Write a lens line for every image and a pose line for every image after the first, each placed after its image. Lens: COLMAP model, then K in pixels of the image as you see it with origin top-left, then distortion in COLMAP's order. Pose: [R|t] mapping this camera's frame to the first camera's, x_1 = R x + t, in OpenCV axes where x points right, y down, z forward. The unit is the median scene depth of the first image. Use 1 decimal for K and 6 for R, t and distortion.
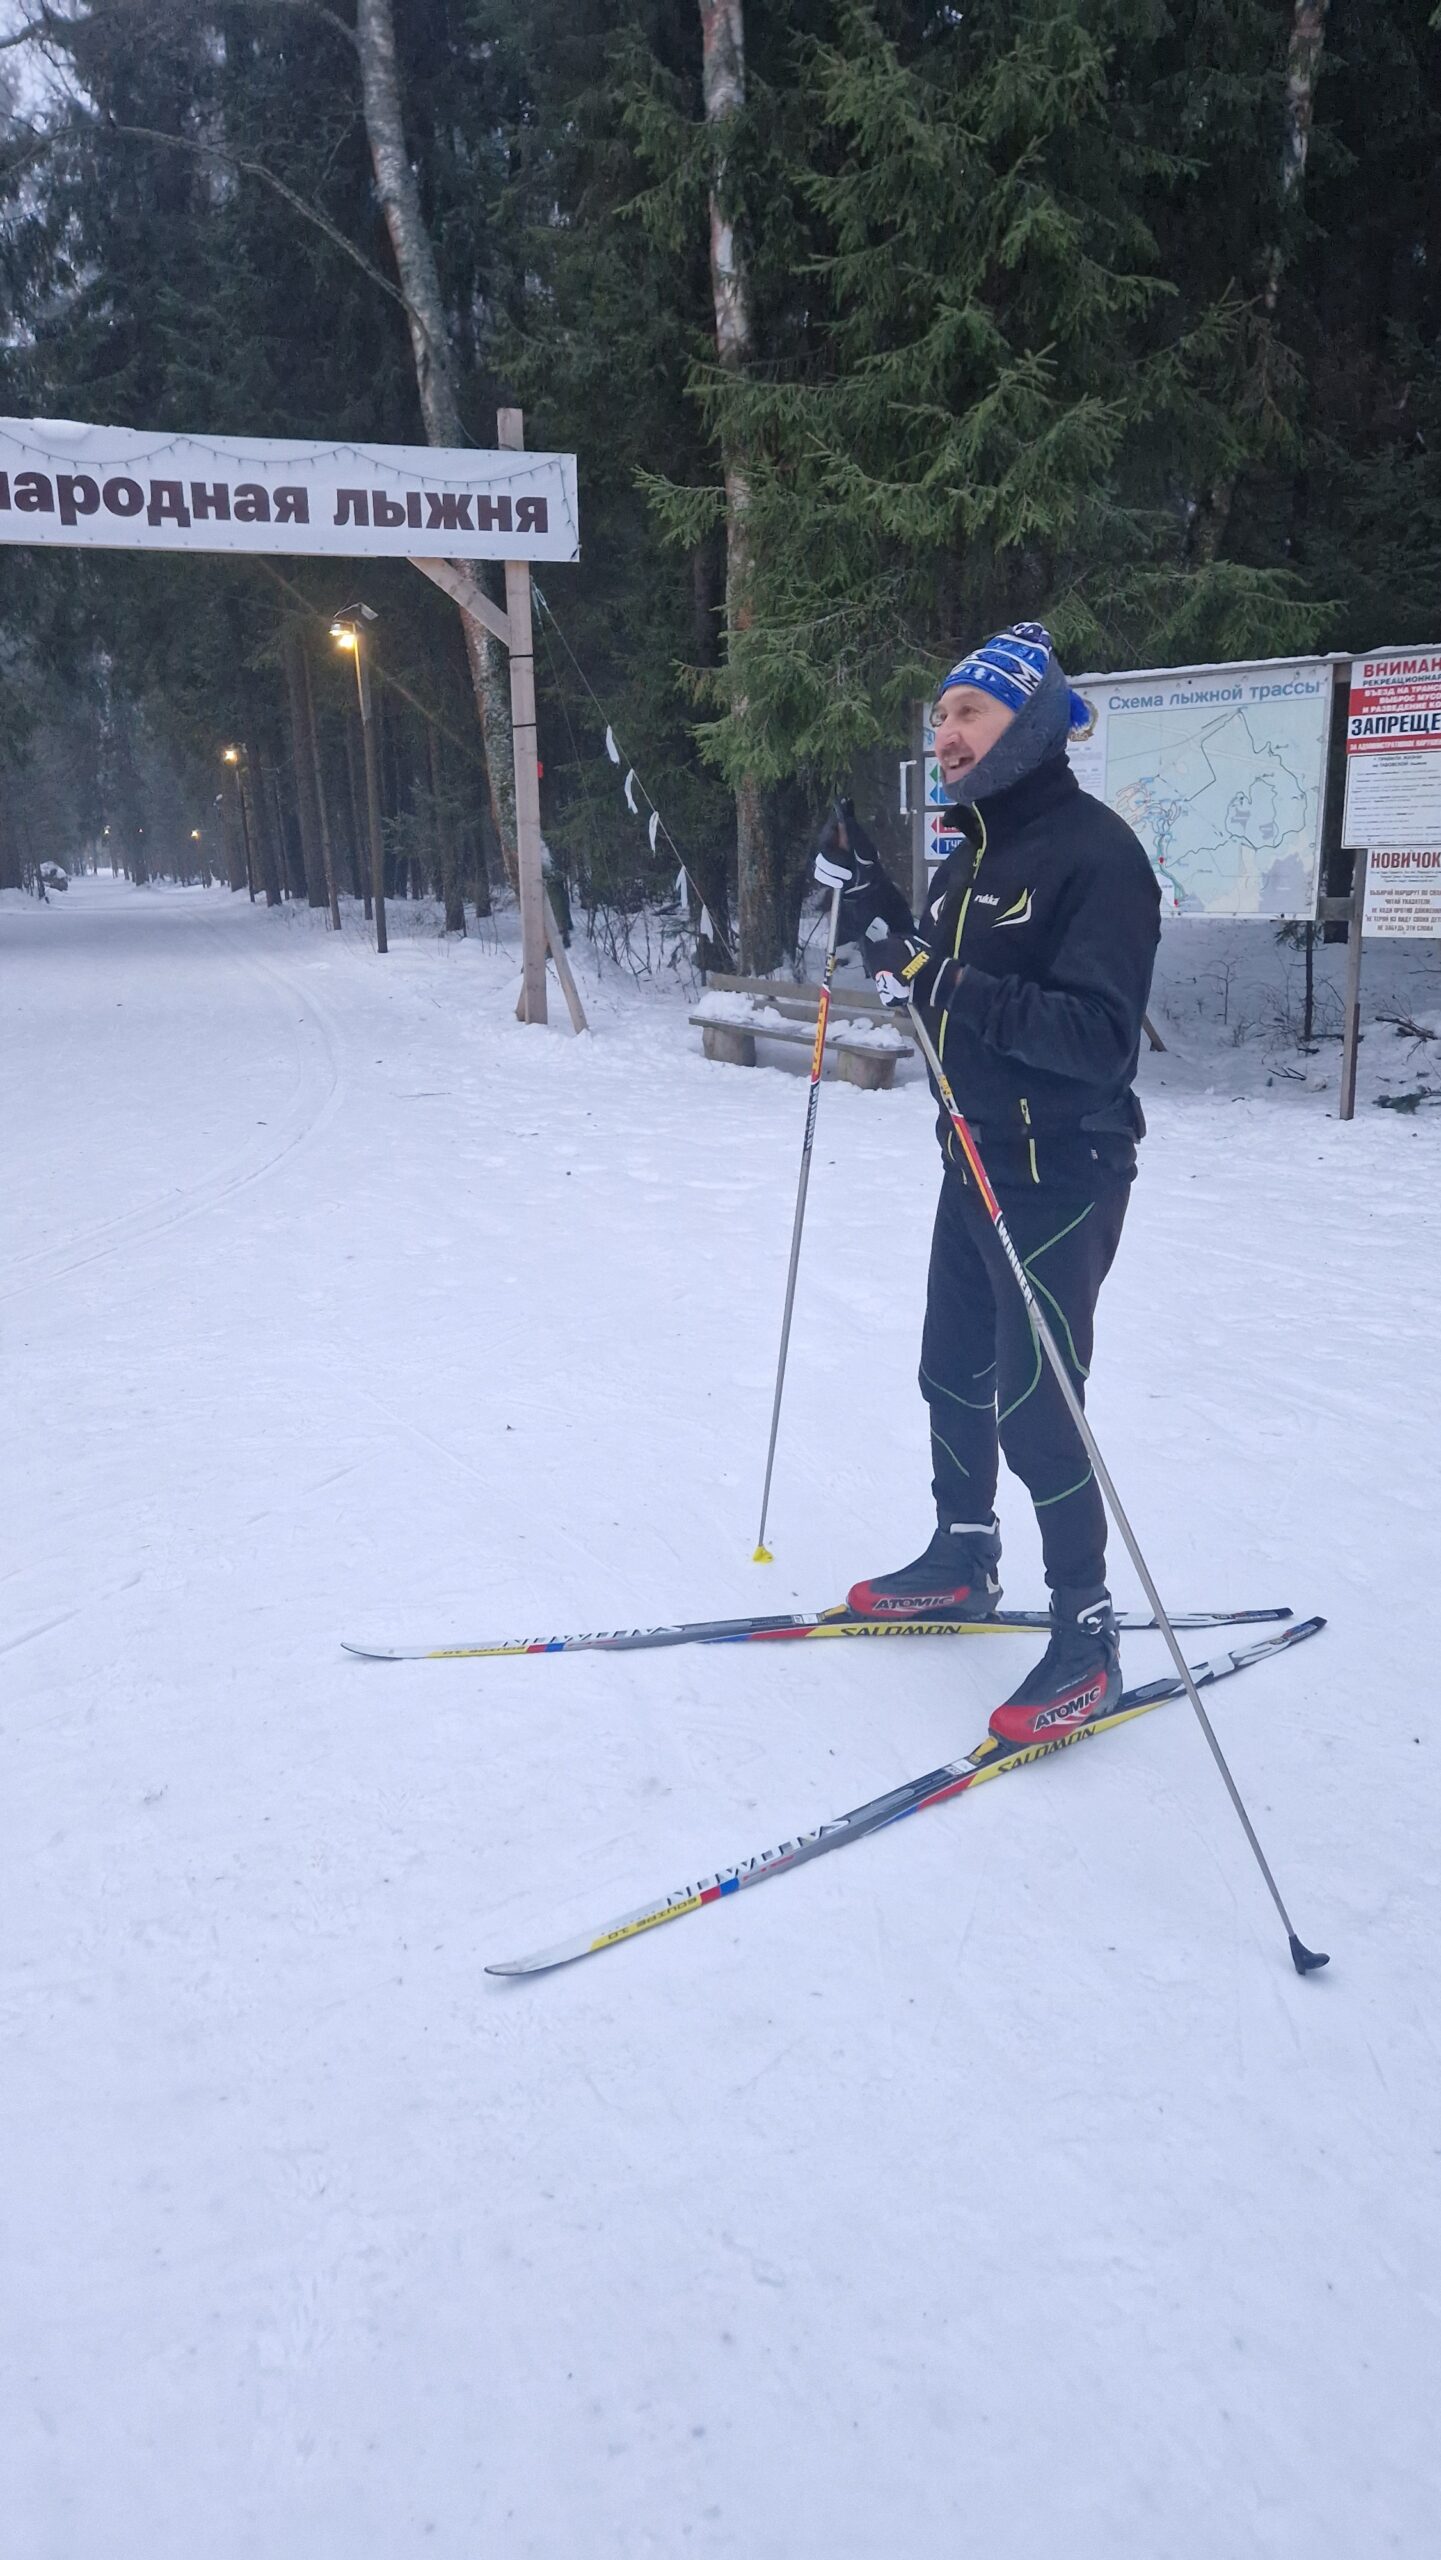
lens RADIAL K [[1719.3, 0, 720.5], [0, 1719.3, 1280.0], [0, 0, 1]] dist [0.102611, -0.100297]
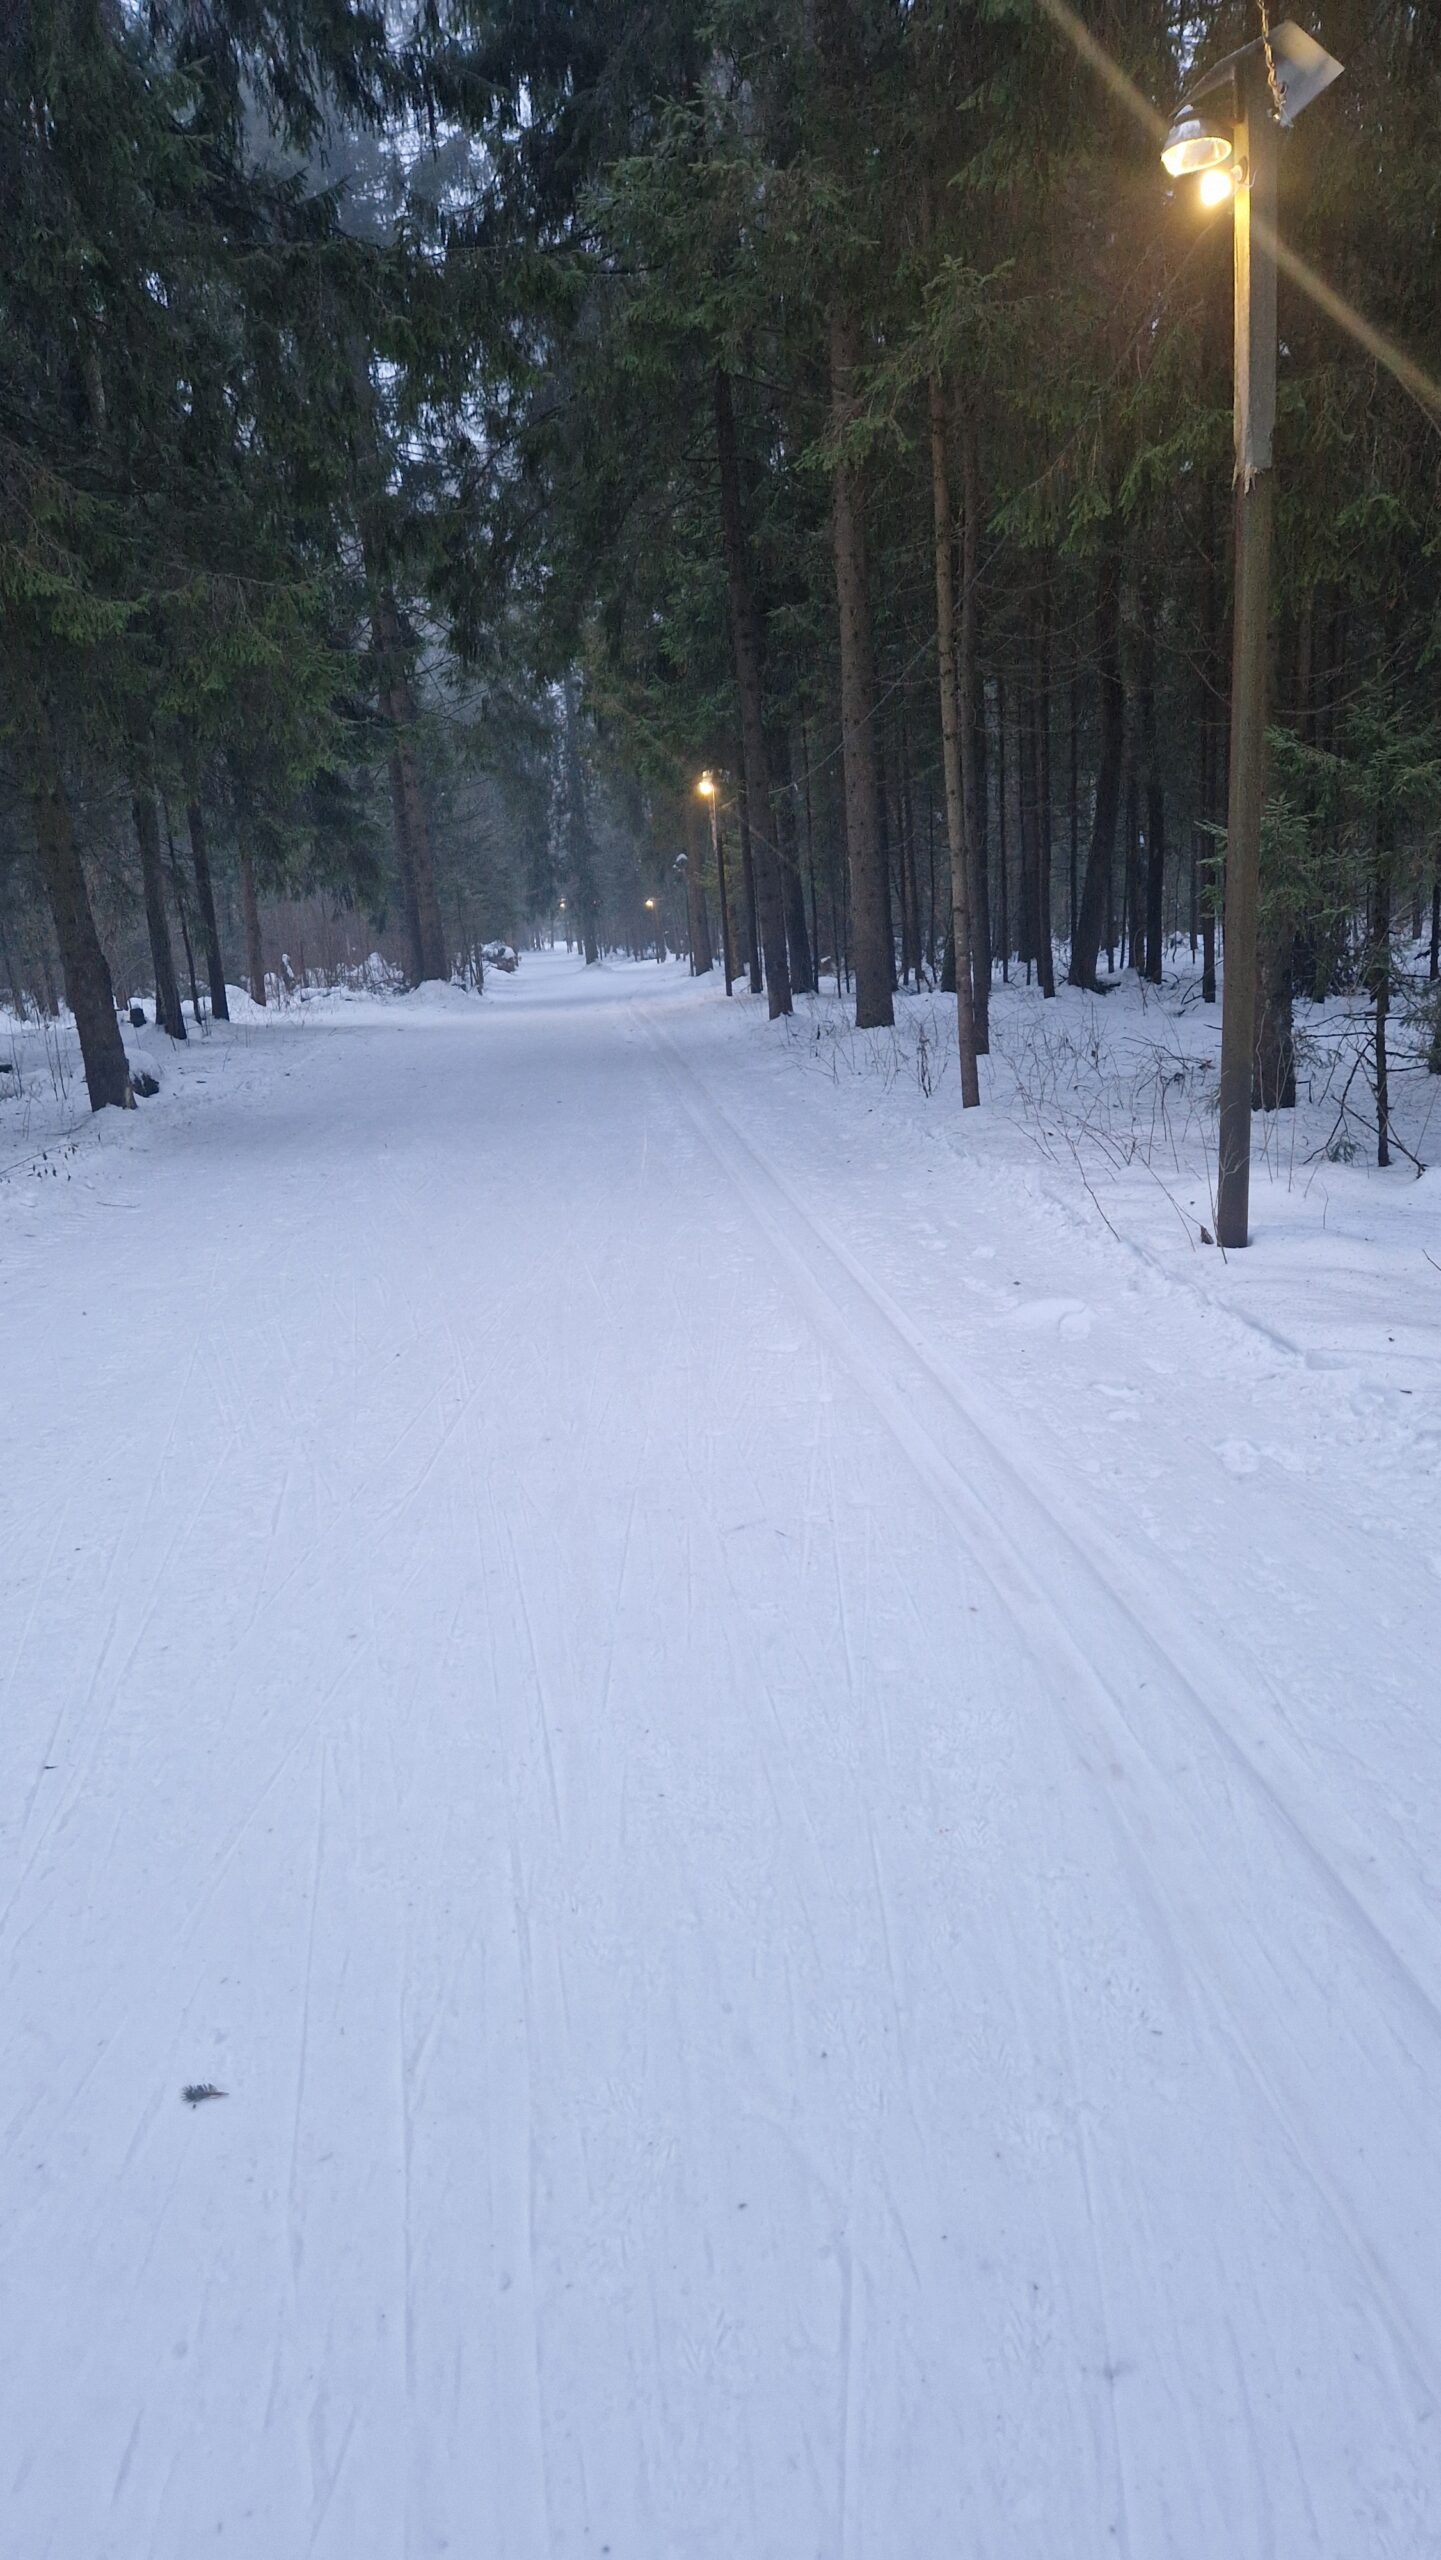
lens RADIAL K [[1719.3, 0, 720.5], [0, 1719.3, 1280.0], [0, 0, 1]] dist [0.102611, -0.100297]
pose [[0.969911, 0.018081, -0.242786, -0.379434], [-0.025431, 0.999307, -0.027175, -0.312025], [0.242126, 0.032531, 0.969699, 1.228518]]
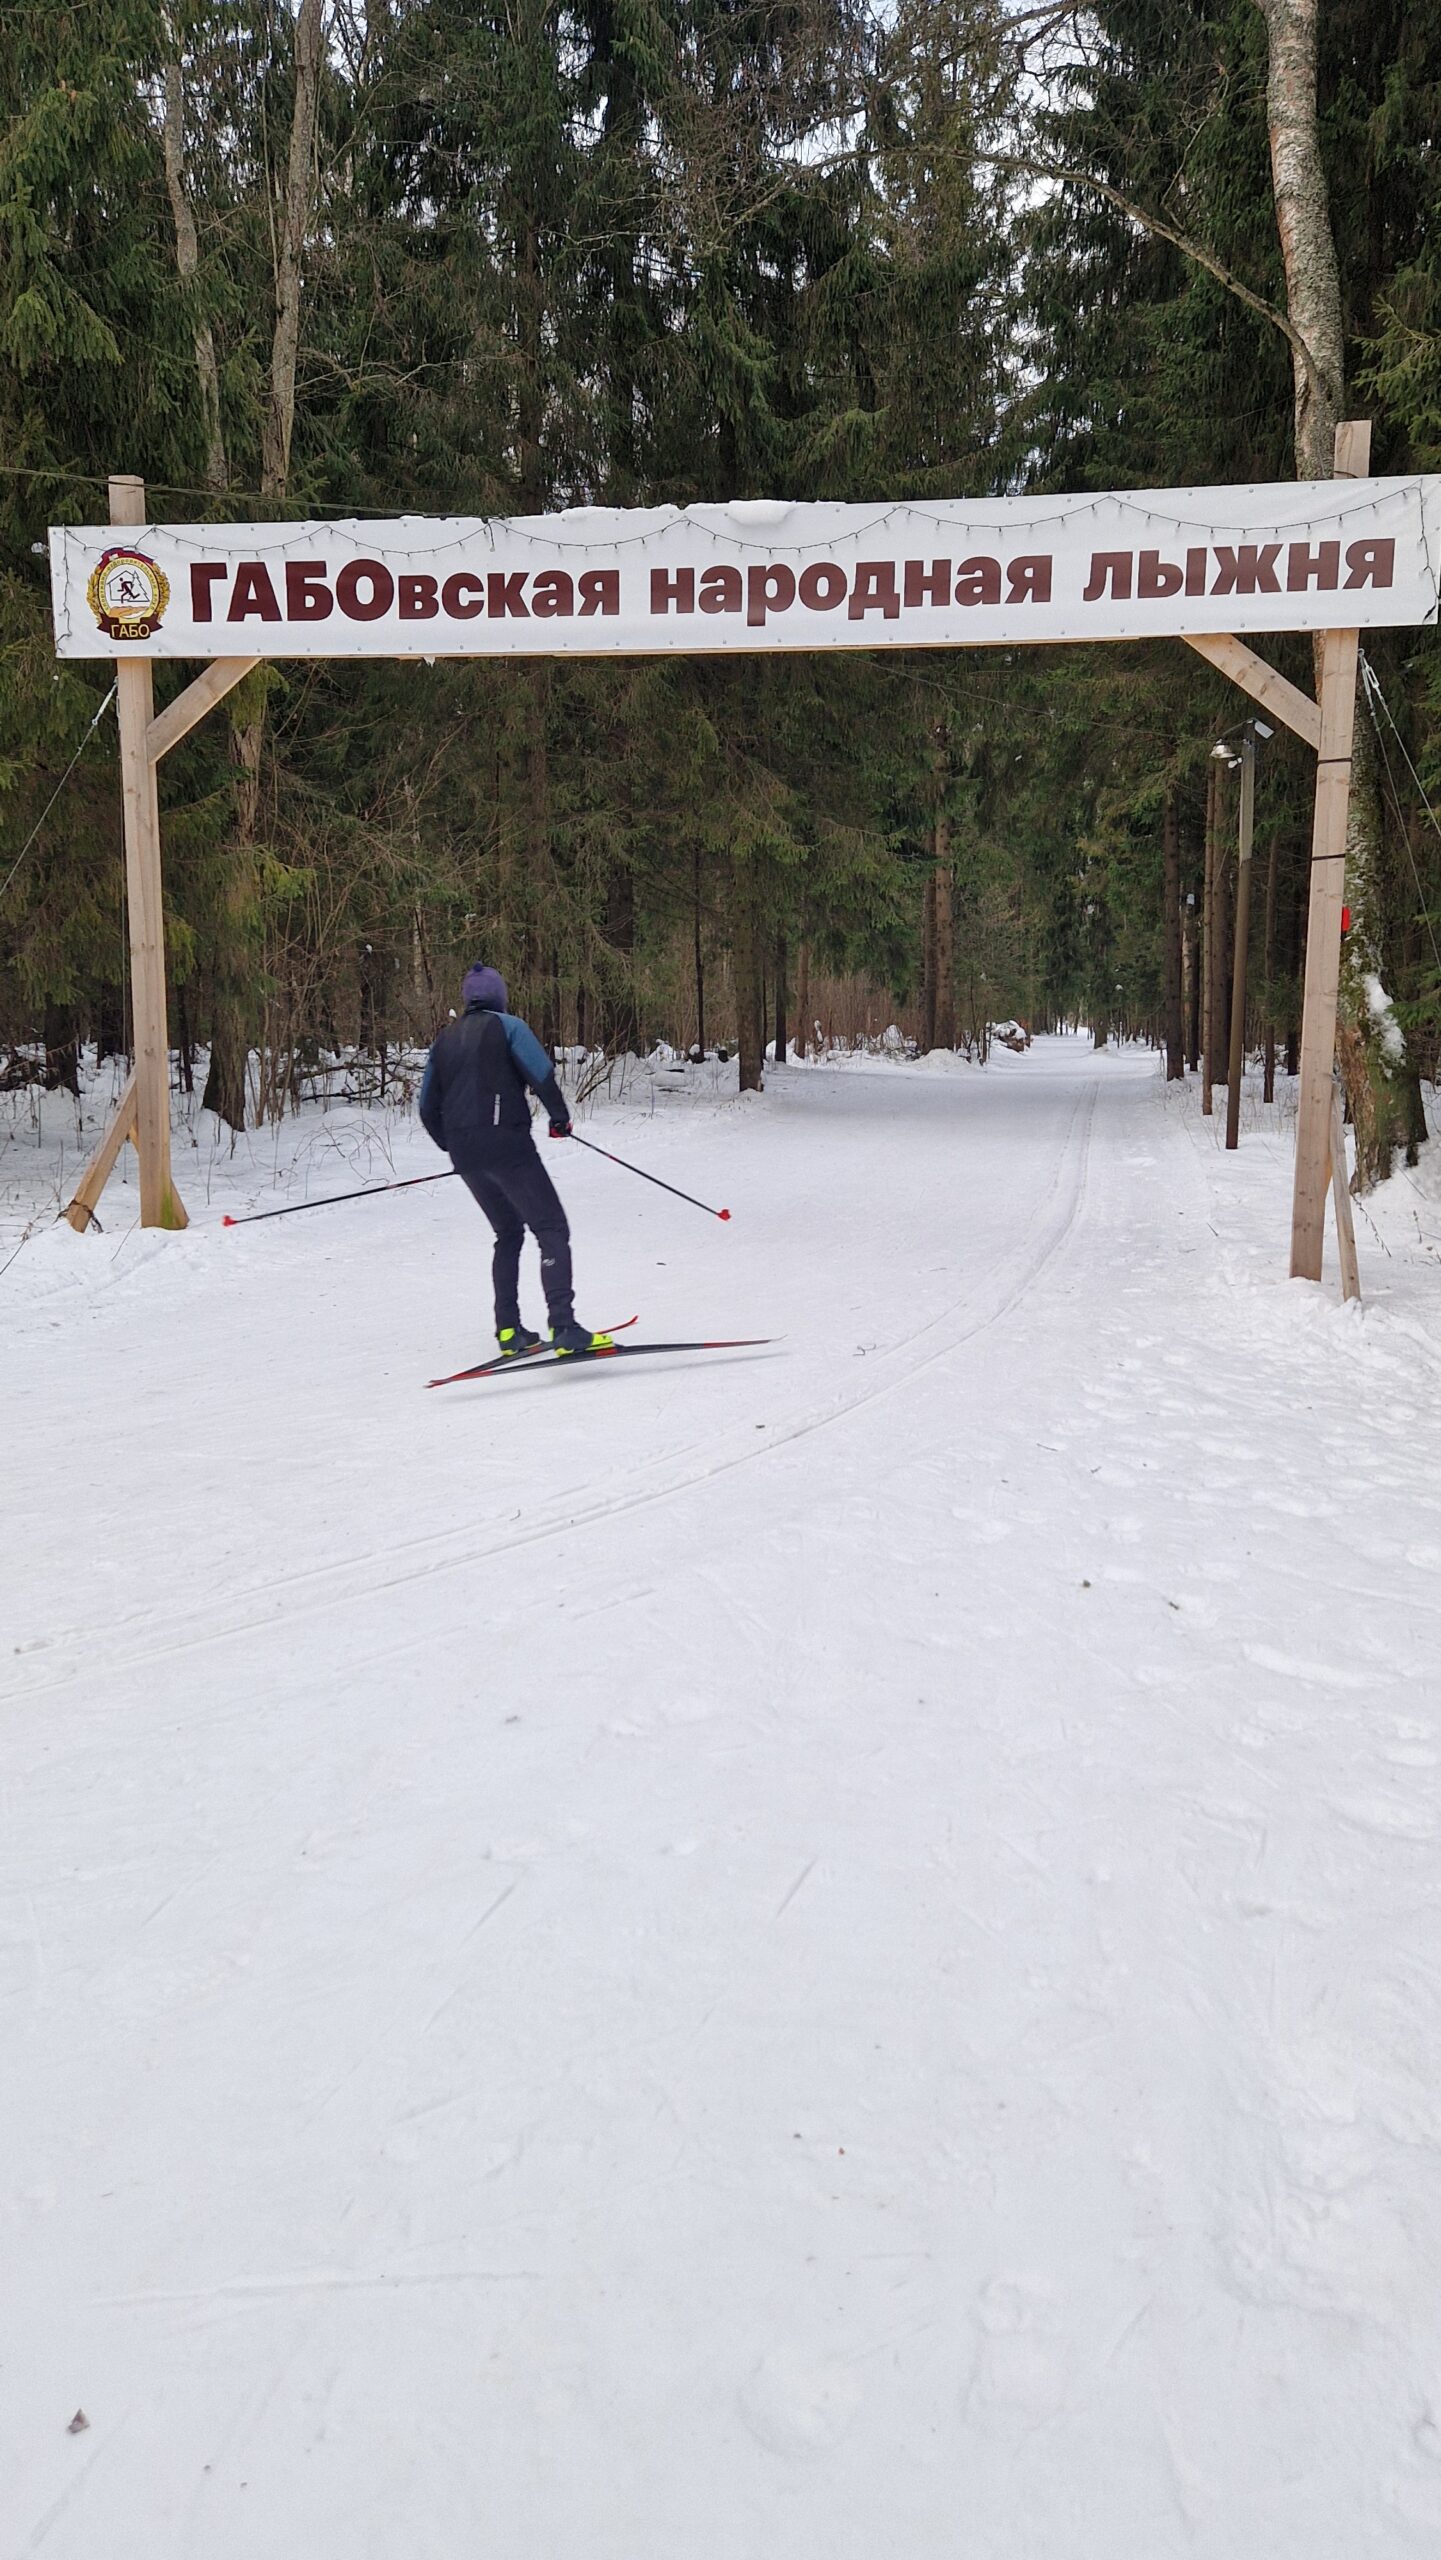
lens RADIAL K [[1974.4, 0, 731.8], [0, 1974.4, 1246.8], [0, 0, 1]] dist [0.114641, -0.104548]
pose [[0.868718, 0.090523, -0.486965, 0.087411], [-0.150282, 0.984983, -0.084995, -0.066334], [0.471958, 0.147019, 0.869276, 0.230824]]
